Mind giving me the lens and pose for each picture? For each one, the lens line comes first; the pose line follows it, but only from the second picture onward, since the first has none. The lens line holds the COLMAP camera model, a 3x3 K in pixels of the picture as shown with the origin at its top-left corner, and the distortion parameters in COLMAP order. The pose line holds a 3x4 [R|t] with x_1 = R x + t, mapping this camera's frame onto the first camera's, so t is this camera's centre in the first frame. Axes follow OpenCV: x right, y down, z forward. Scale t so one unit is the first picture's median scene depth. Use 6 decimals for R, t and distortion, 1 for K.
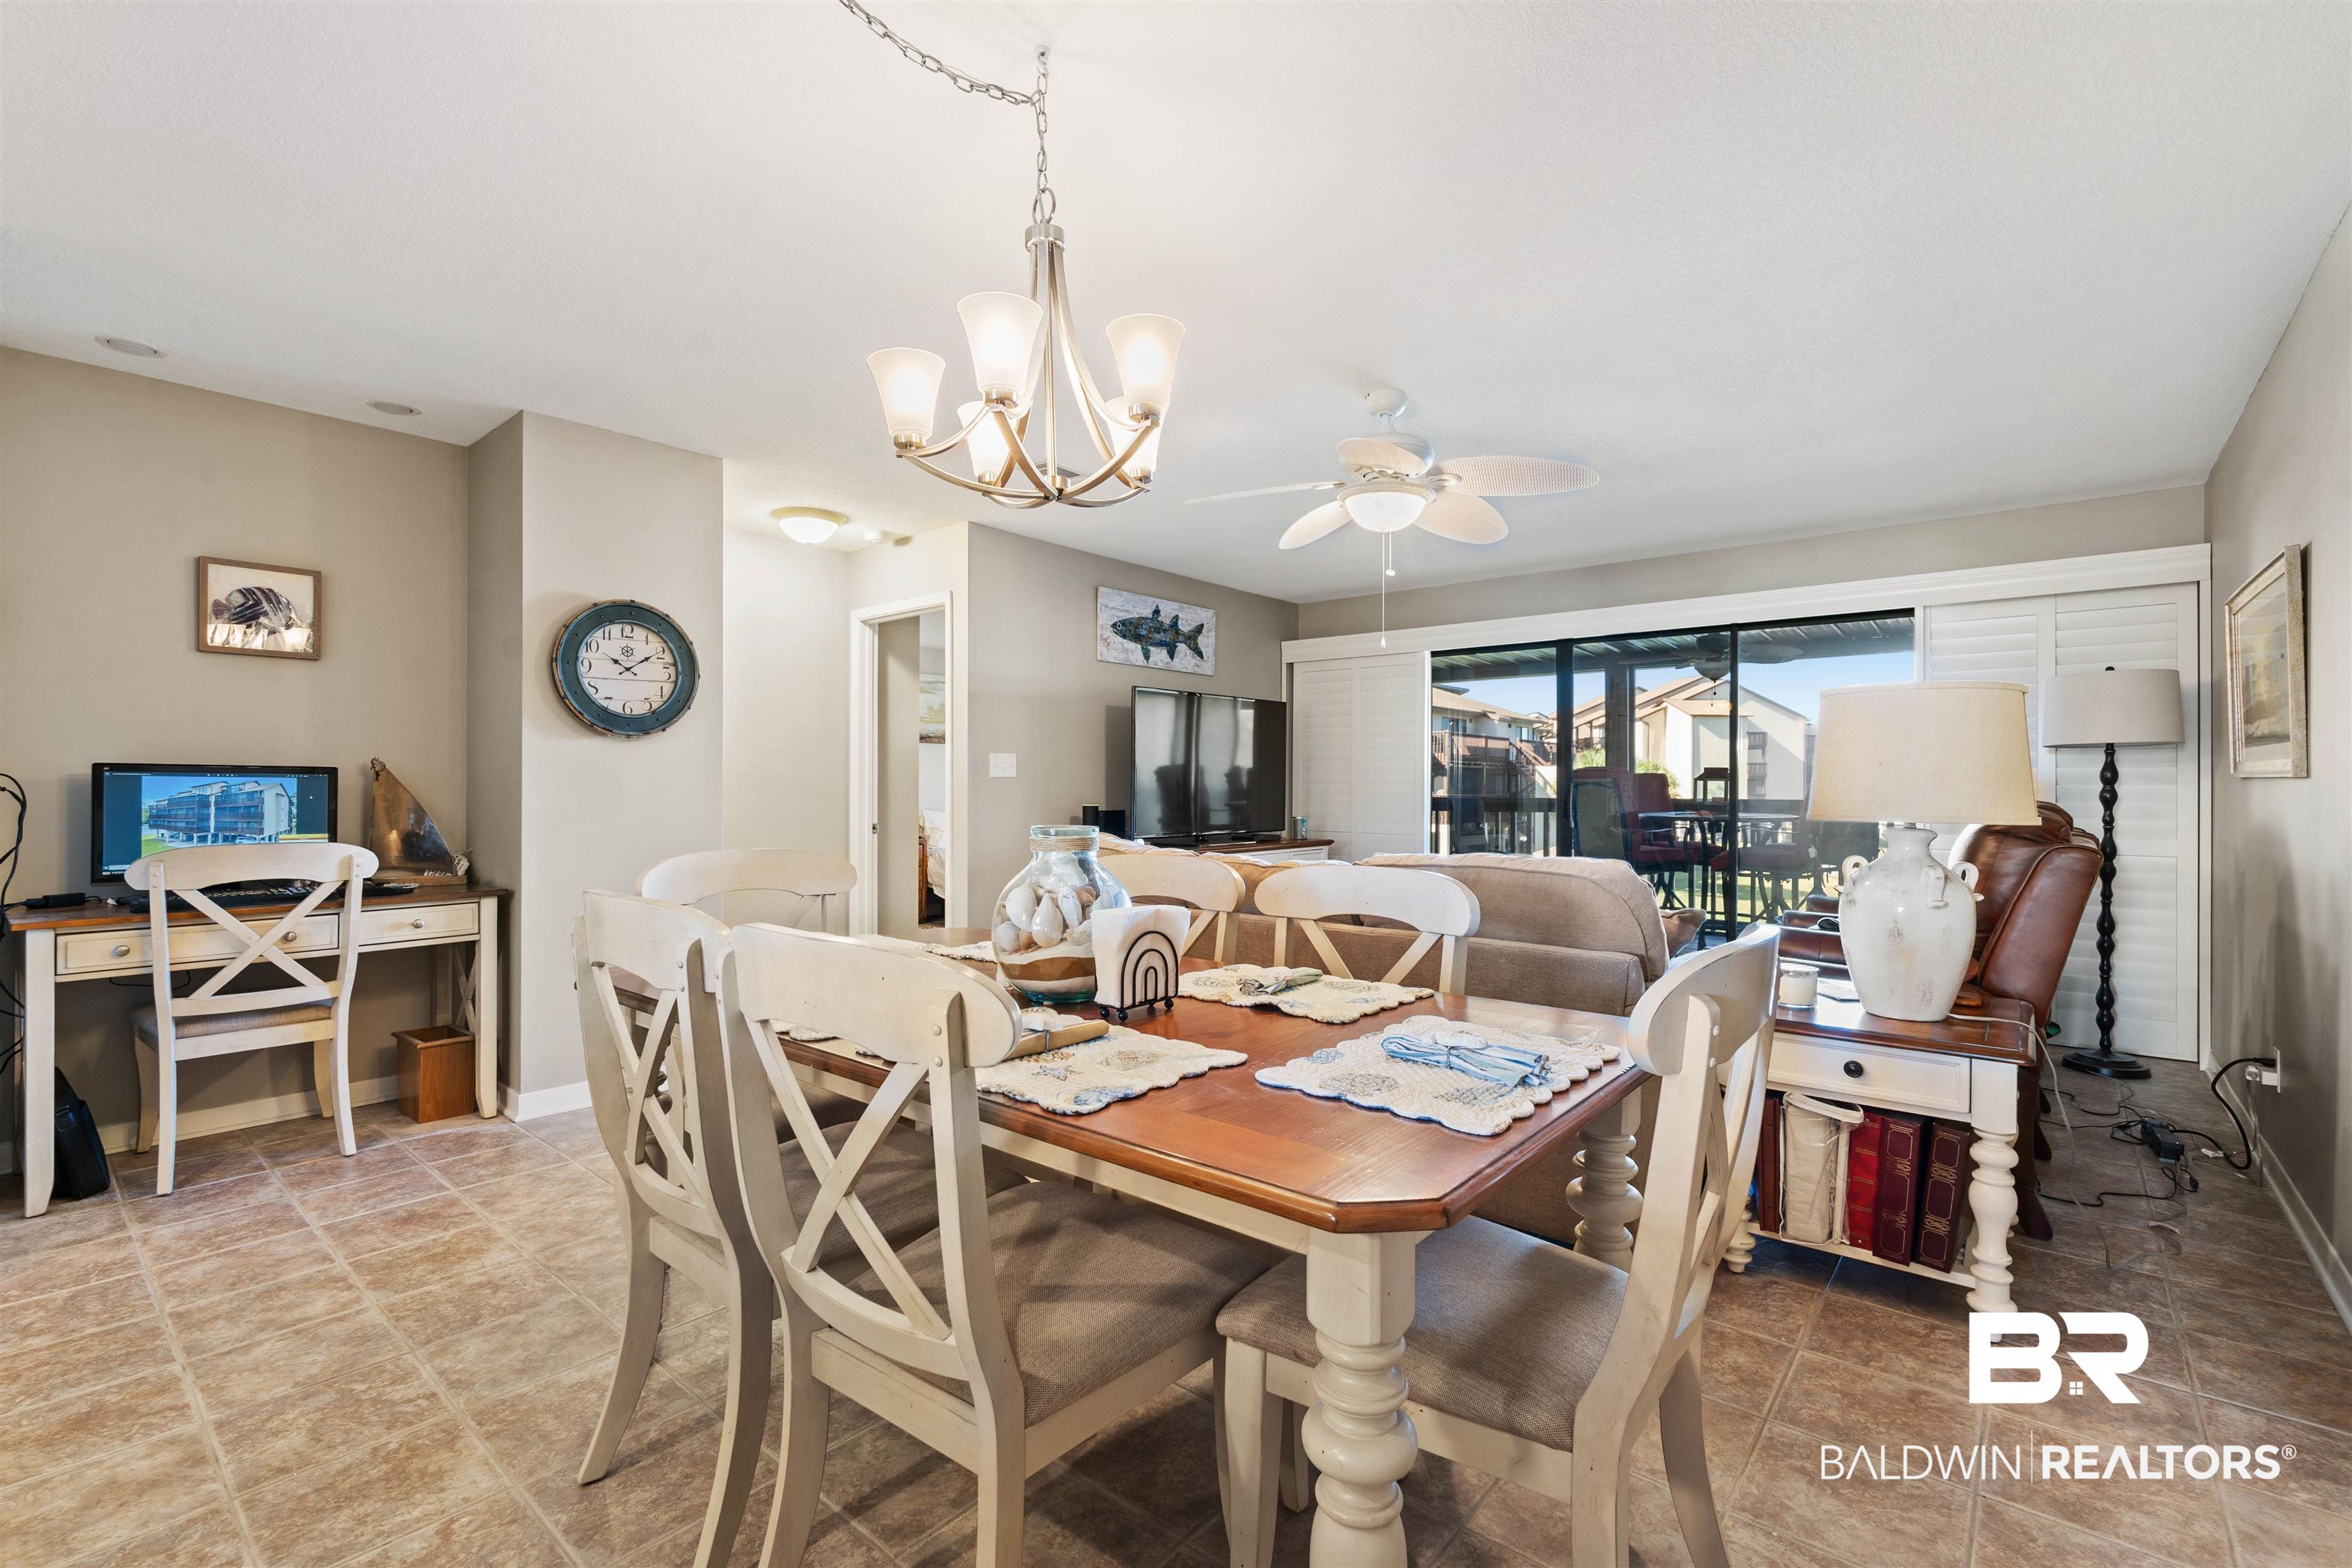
lens RADIAL K [[1026.3, 0, 1197.6], [0, 1026.3, 796.9], [0, 0, 1]] dist [-0.000616, -0.000266]
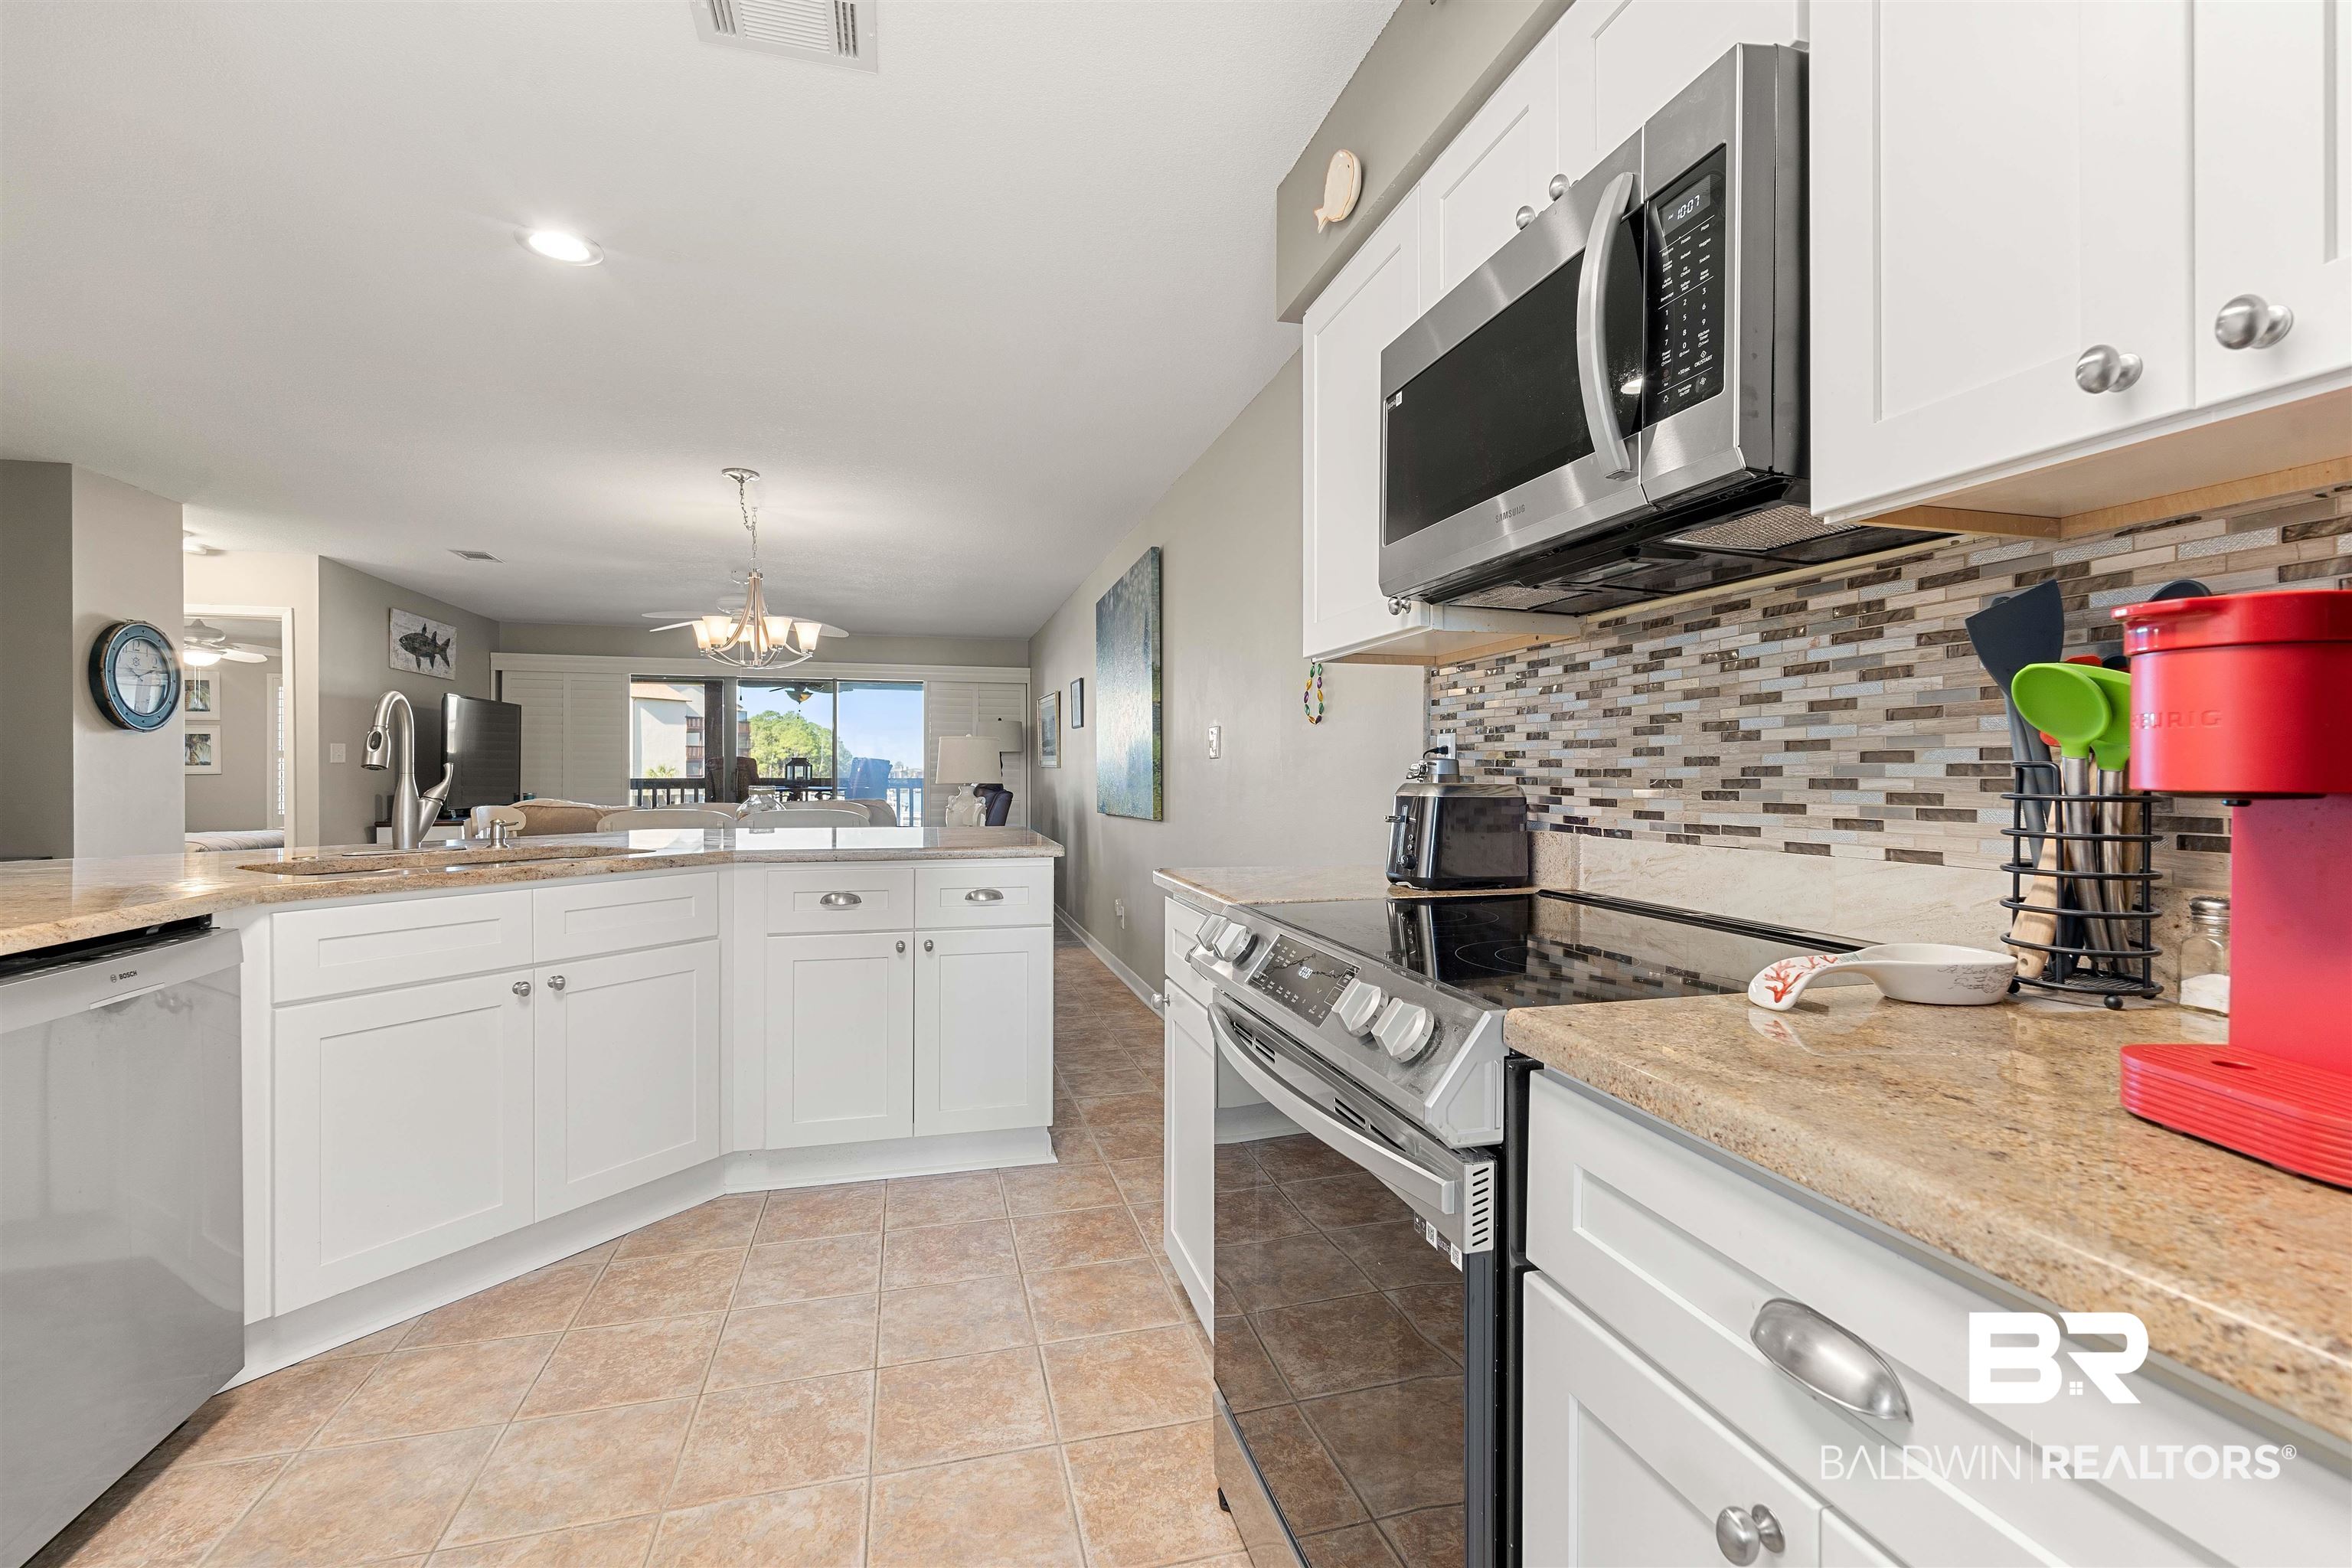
lens RADIAL K [[1026.3, 0, 1202.9], [0, 1026.3, 772.9], [0, 0, 1]] dist [-0.000616, -0.000266]
pose [[0.559270, -0.003695, 0.828978, -0.926046], [0.006304, 0.999980, 0.000205, -0.000870], [-0.828962, 0.005111, 0.559282, -0.810048]]
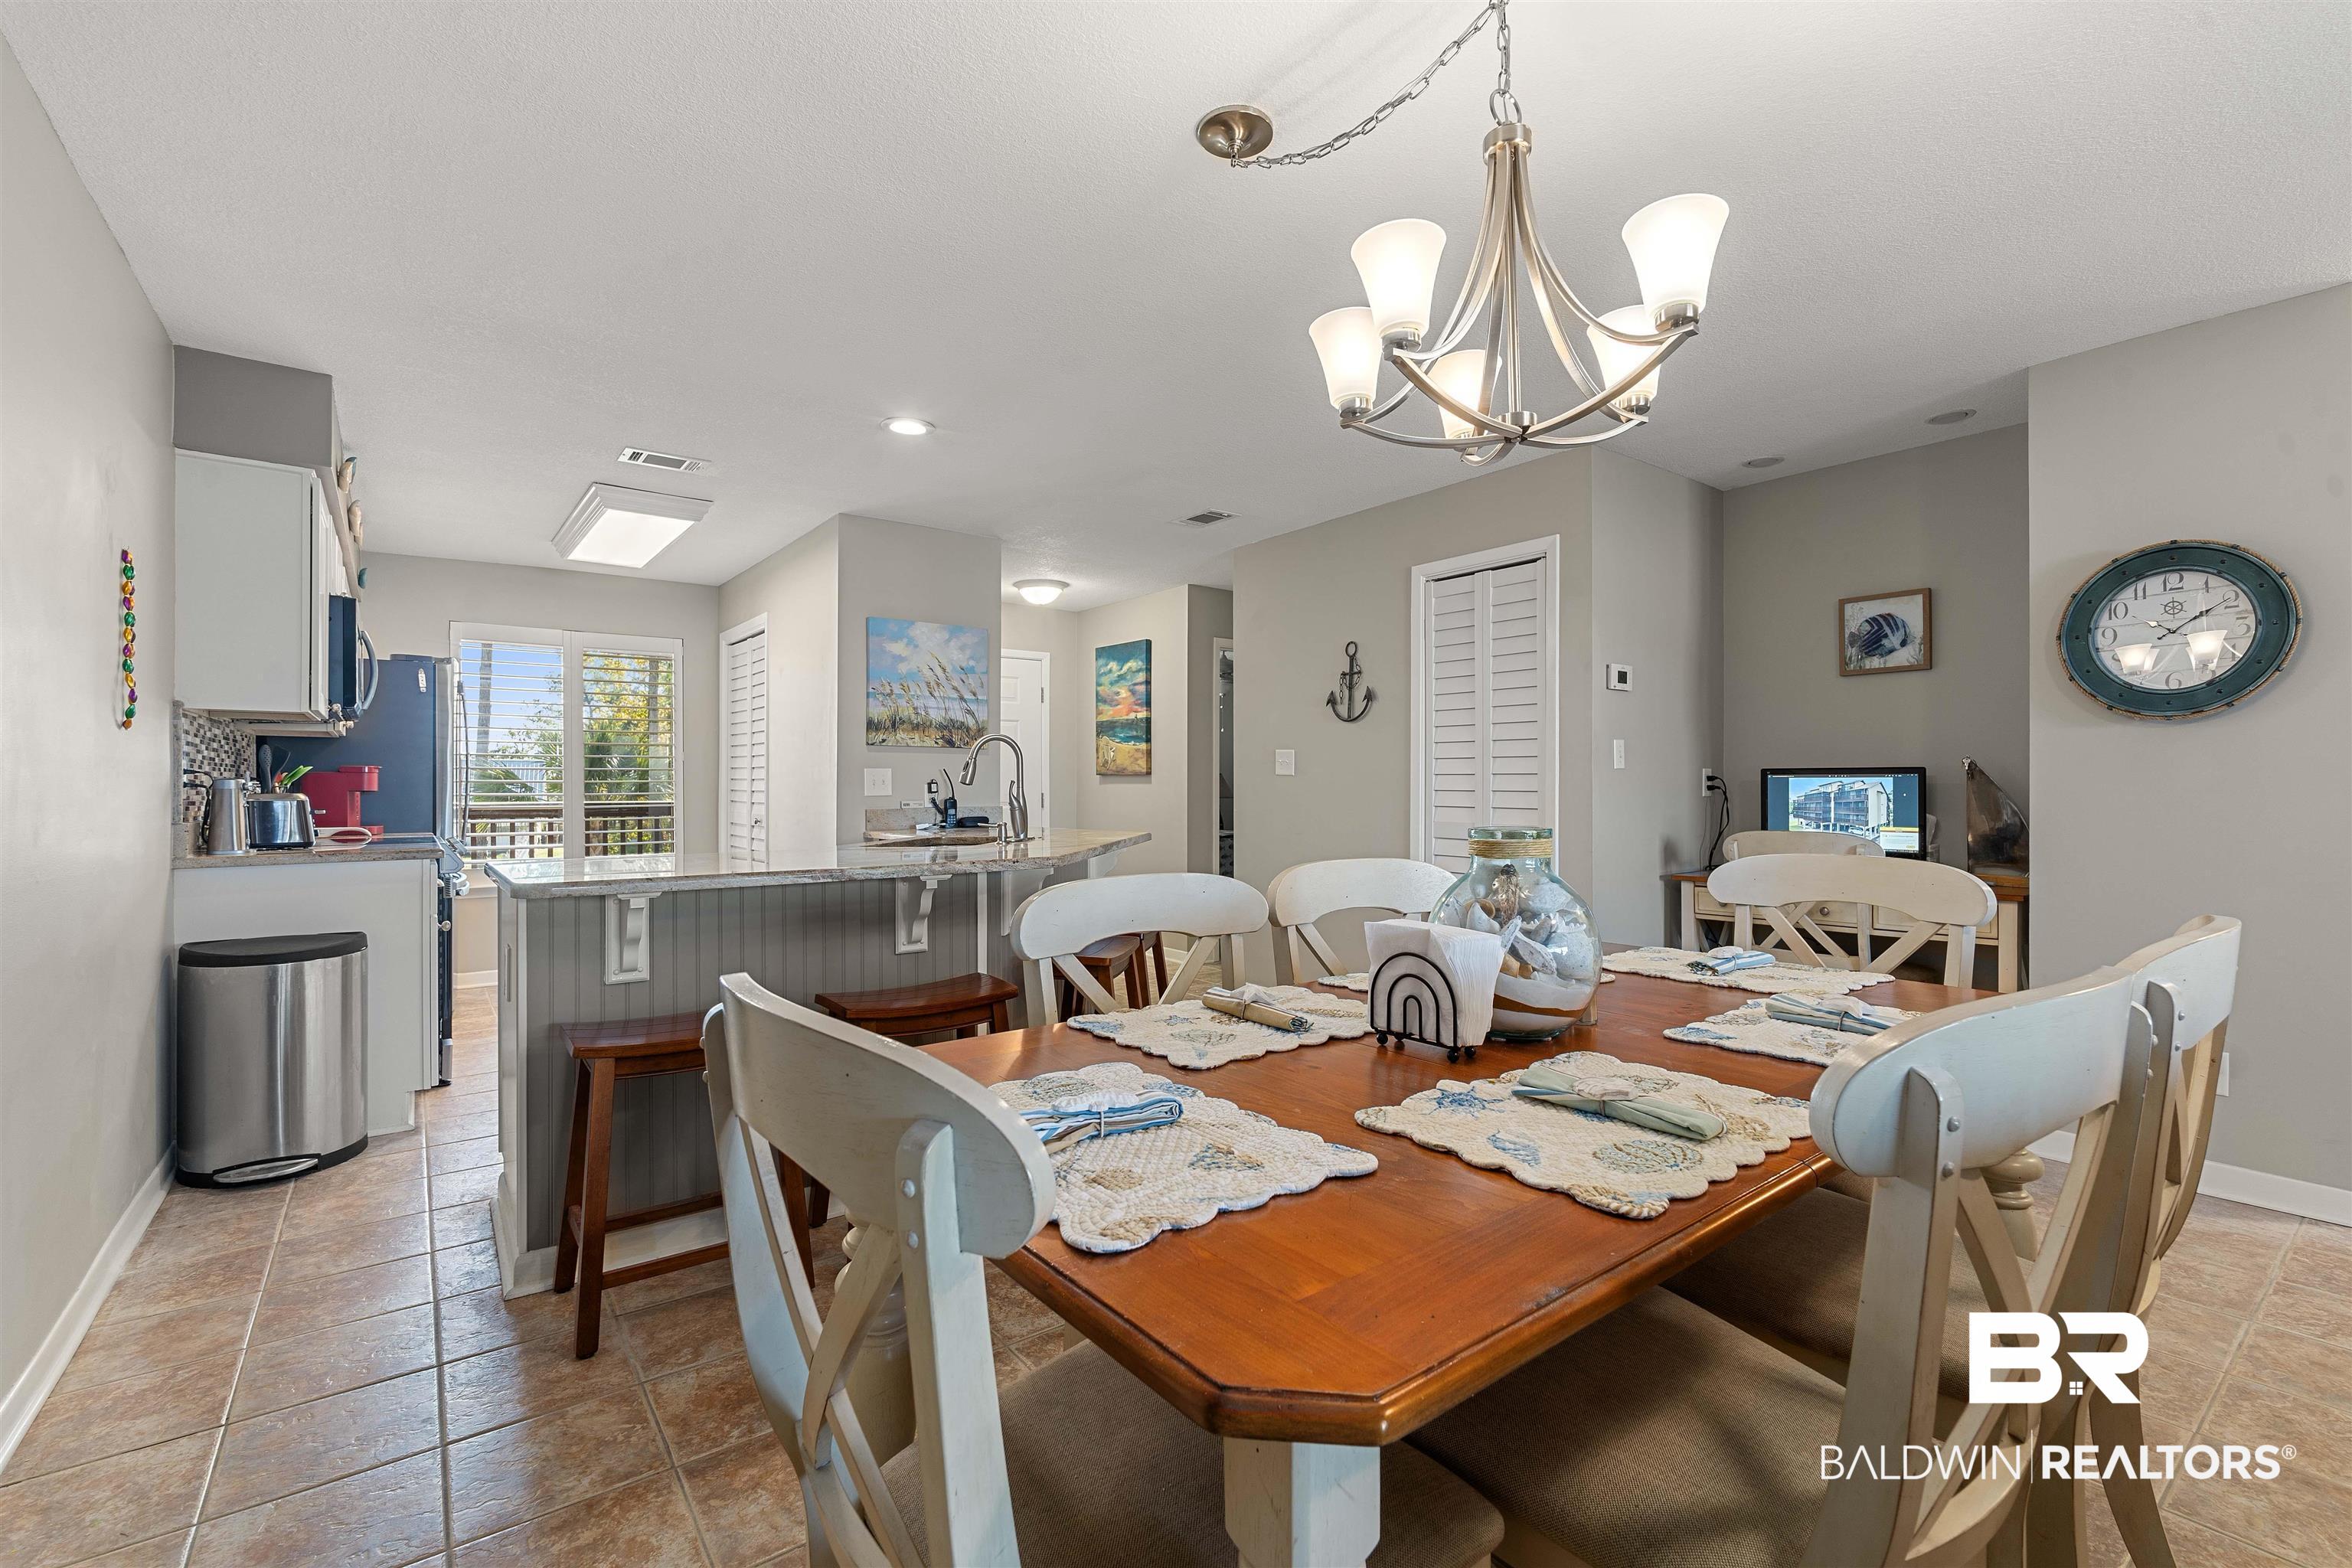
lens RADIAL K [[1026.3, 0, 1183.9], [0, 1026.3, 782.6], [0, 0, 1]] dist [-0.000616, -0.000266]
pose [[-0.217120, -0.007165, -0.976119, 0.387645], [-0.003961, 0.999971, -0.006459, -0.002072], [0.976137, 0.002464, -0.217142, 0.472386]]
